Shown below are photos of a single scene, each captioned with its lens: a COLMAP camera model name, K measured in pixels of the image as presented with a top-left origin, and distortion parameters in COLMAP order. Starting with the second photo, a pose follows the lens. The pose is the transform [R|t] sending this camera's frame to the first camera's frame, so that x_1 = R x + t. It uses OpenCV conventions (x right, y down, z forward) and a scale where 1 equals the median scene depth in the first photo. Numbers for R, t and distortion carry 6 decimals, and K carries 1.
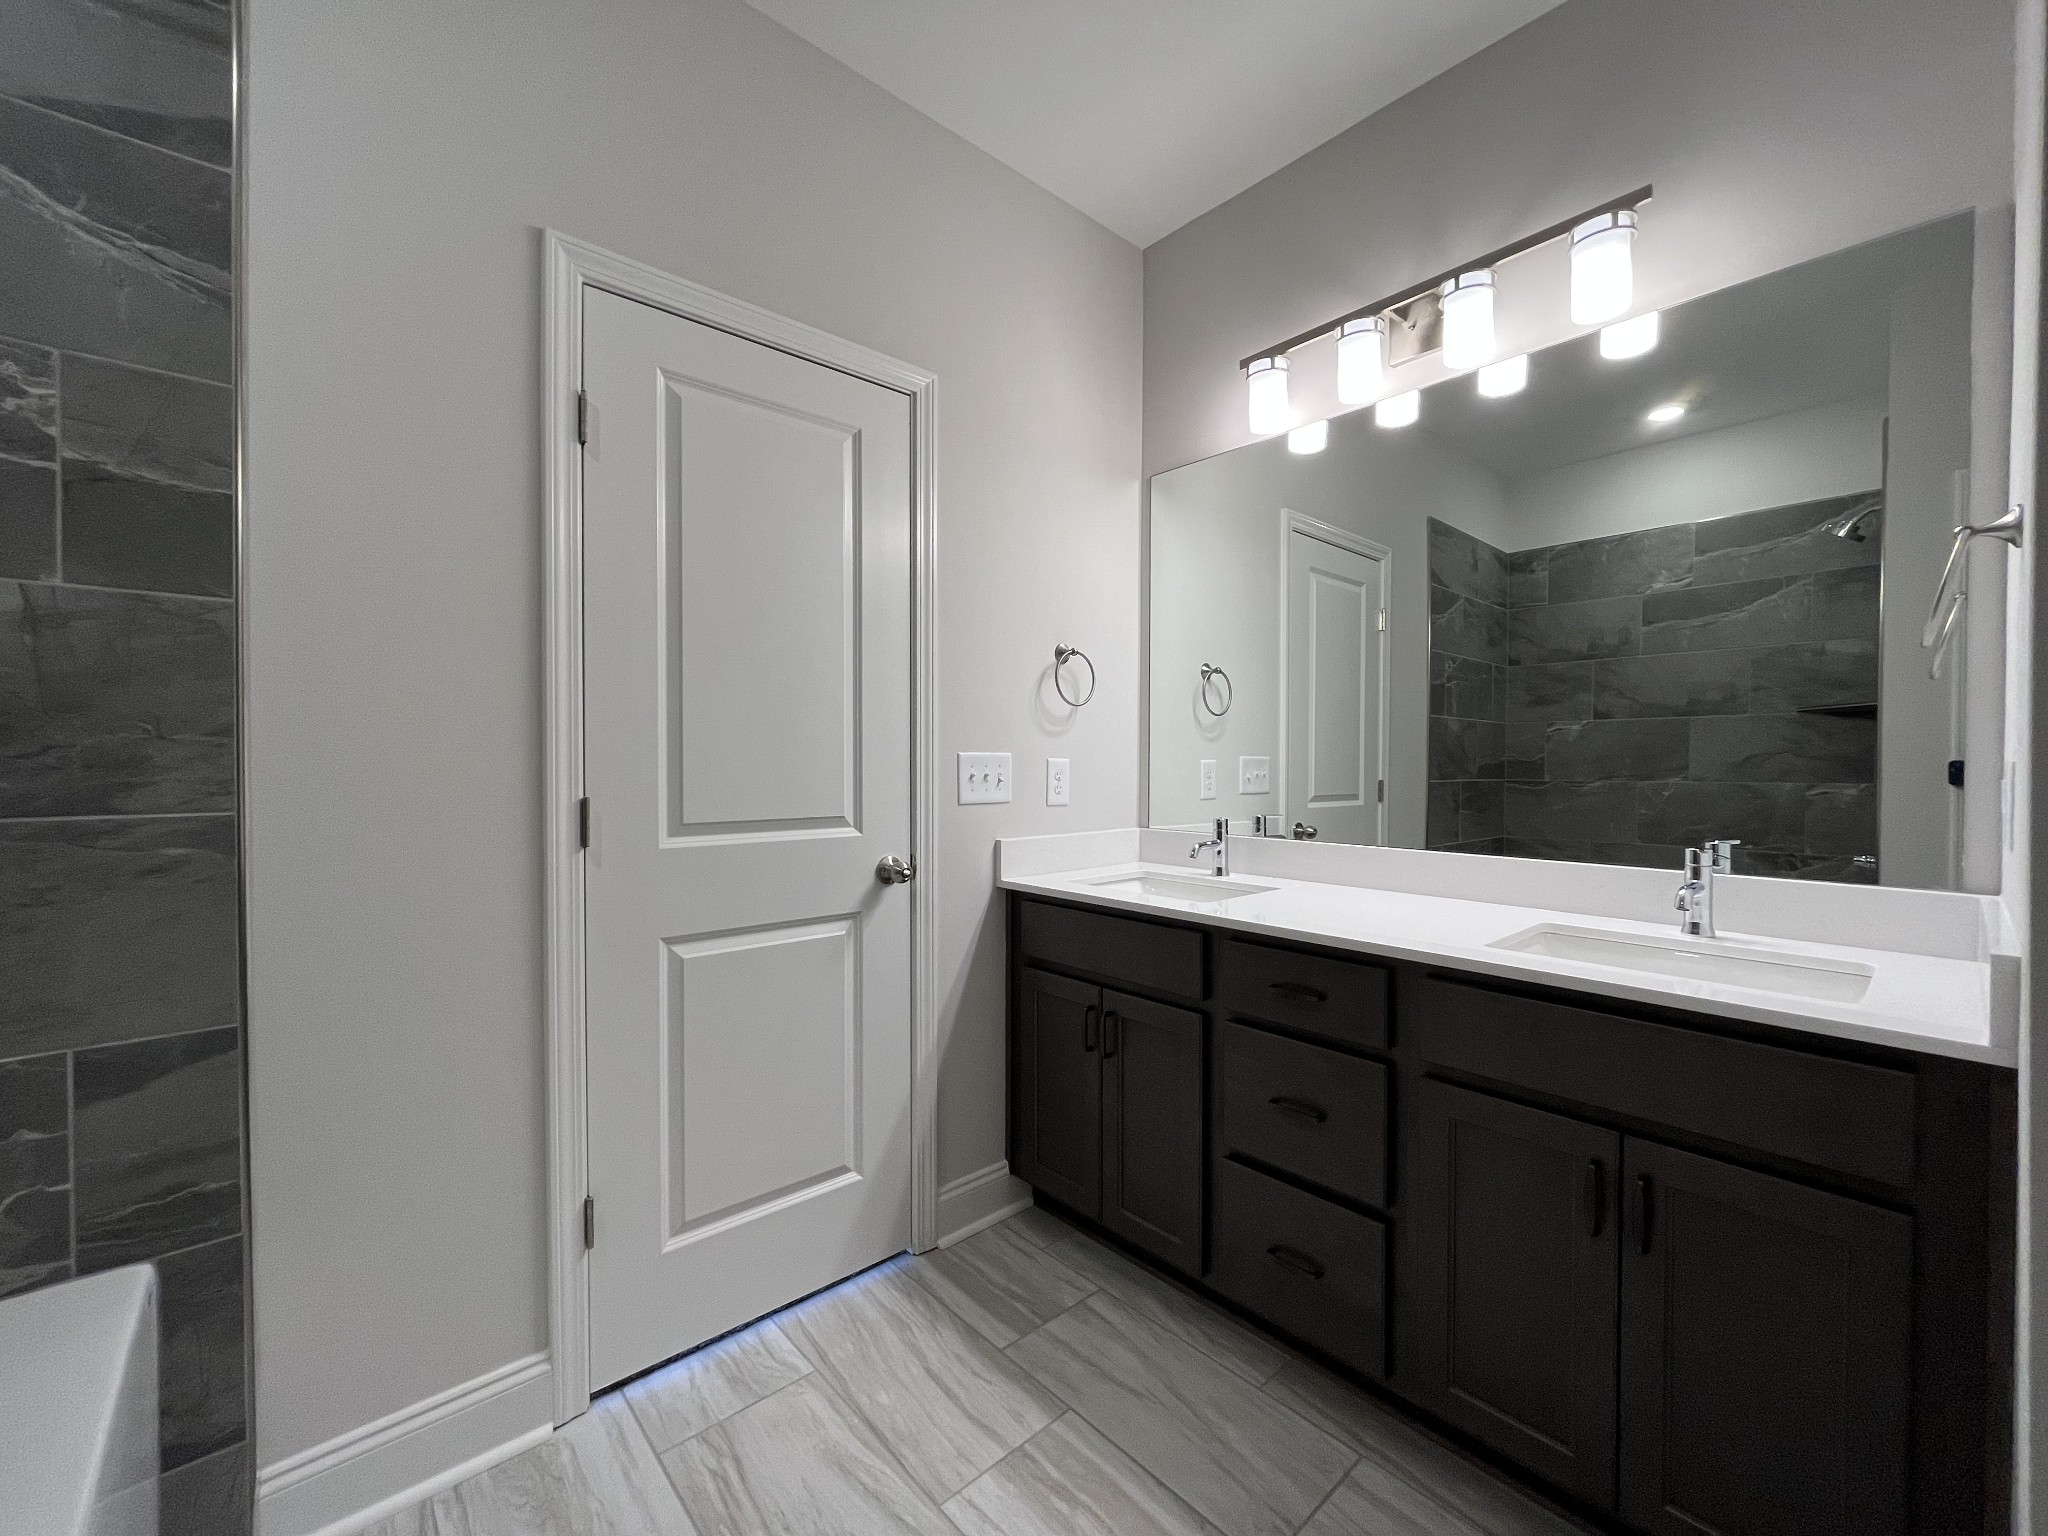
lens RADIAL K [[822.3, 0, 1019.1], [0, 822.3, 769.6], [0, 0, 1]] dist [0.000172, 0.000076]
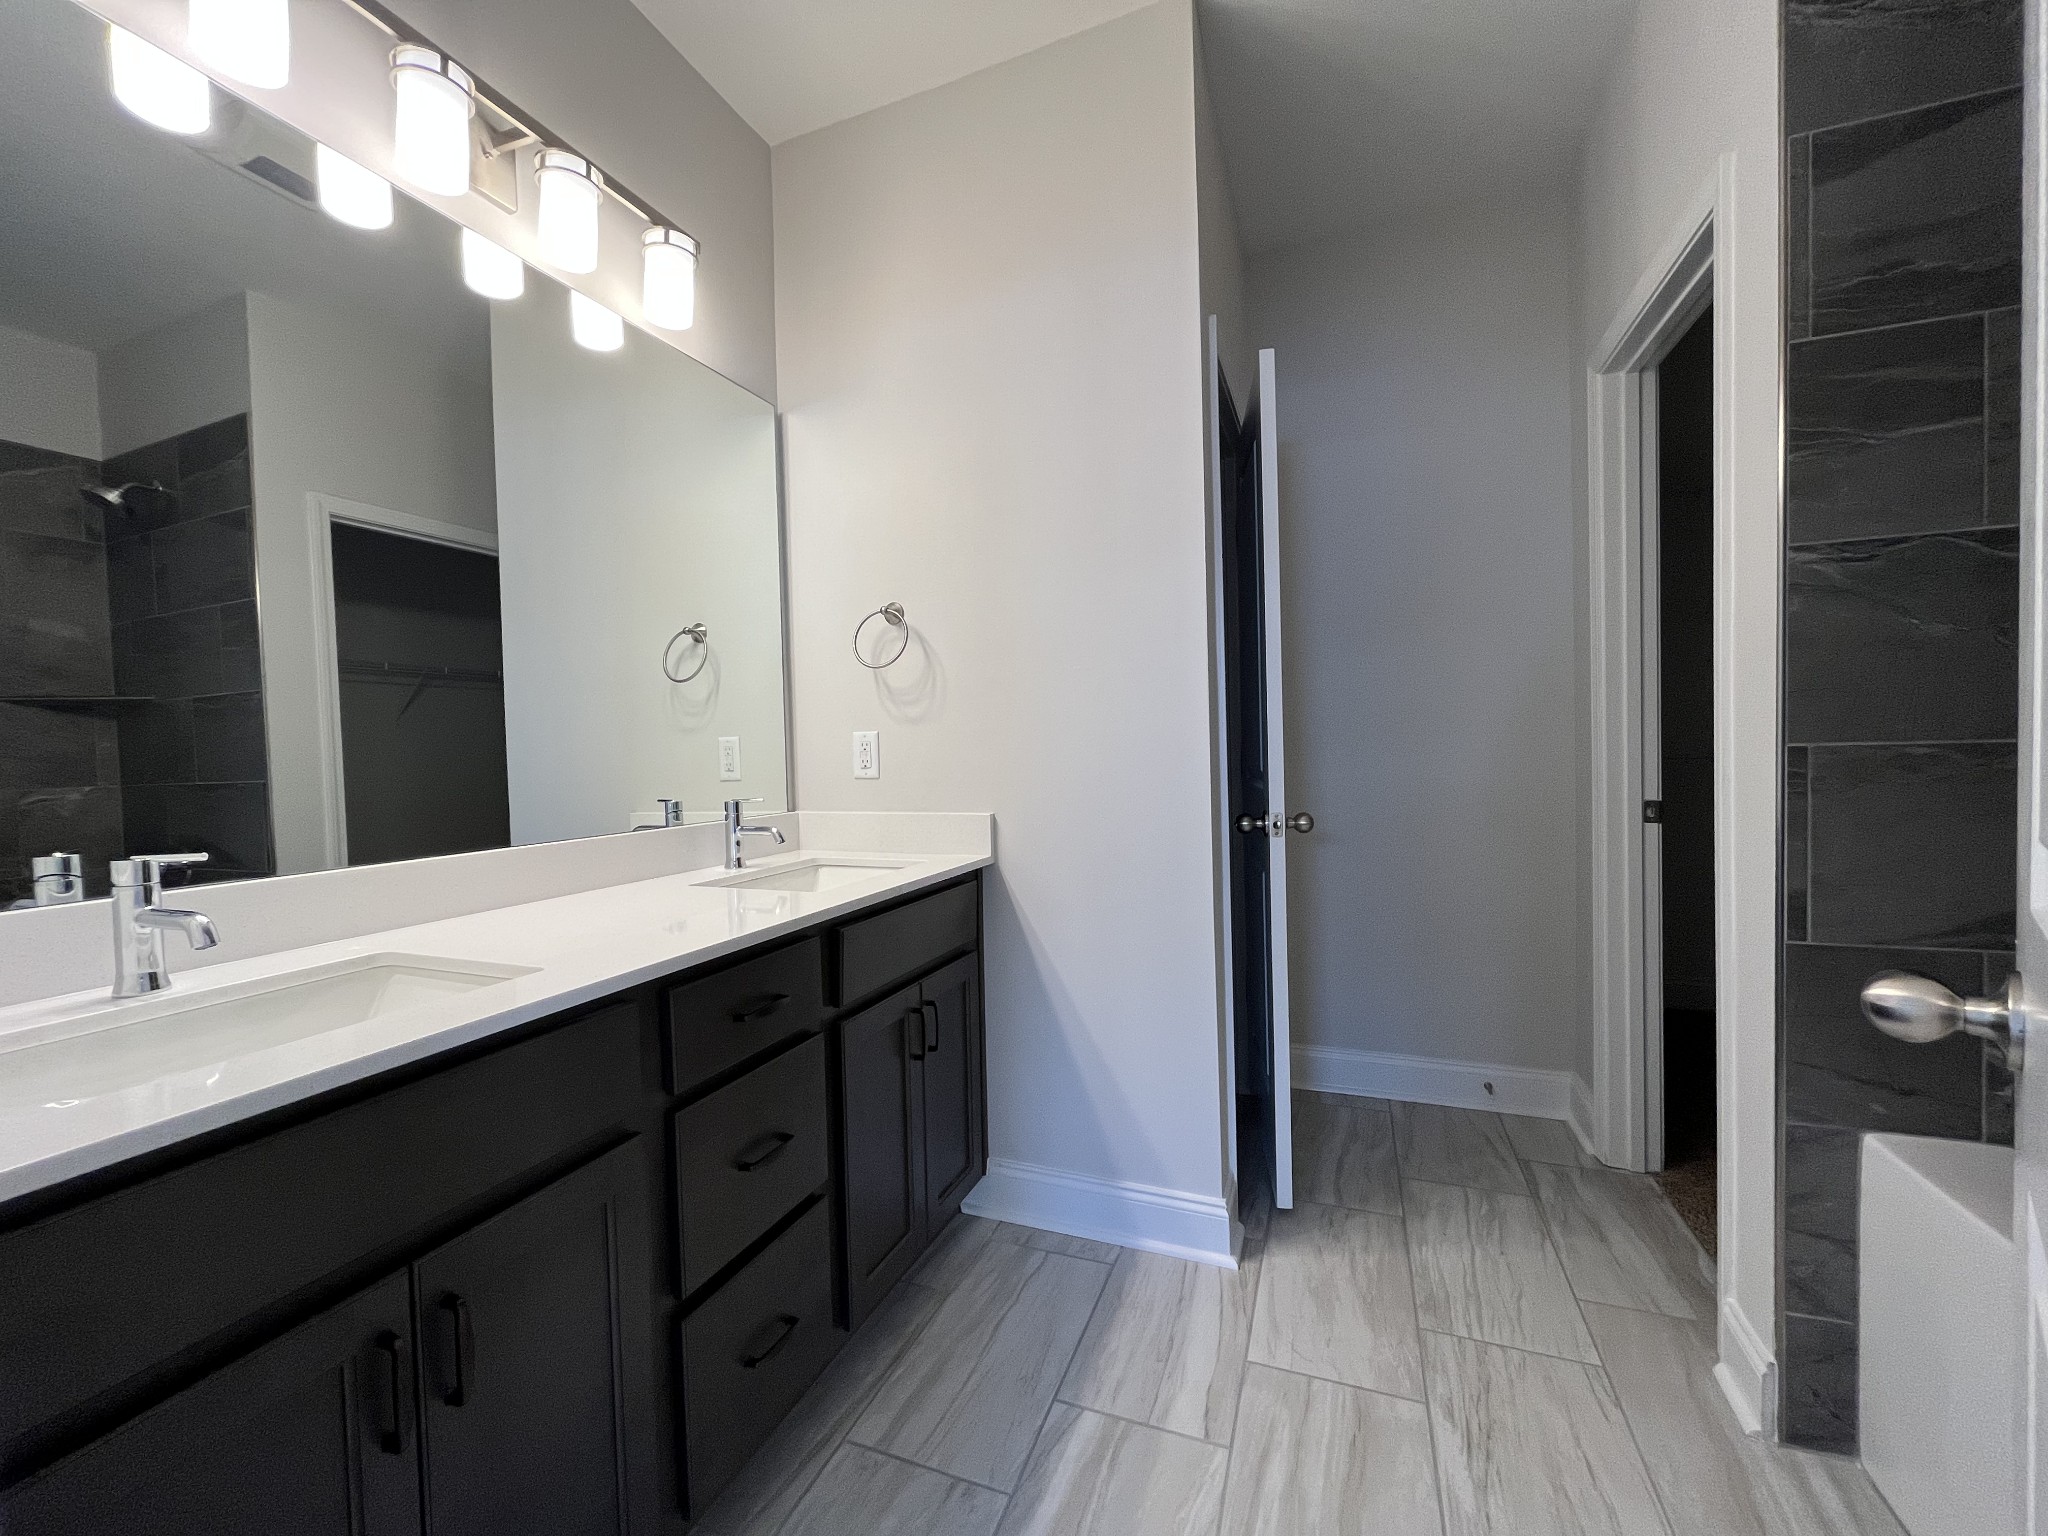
lens RADIAL K [[822.3, 0, 1016.4], [0, 822.3, 774.1], [0, 0, 1]] dist [0.000172, 0.000076]
pose [[-0.451595, -0.010221, 0.892165, -0.491128], [0.034668, 0.998978, 0.028993, 0.027788], [-0.891549, 0.044022, -0.450779, 1.131345]]
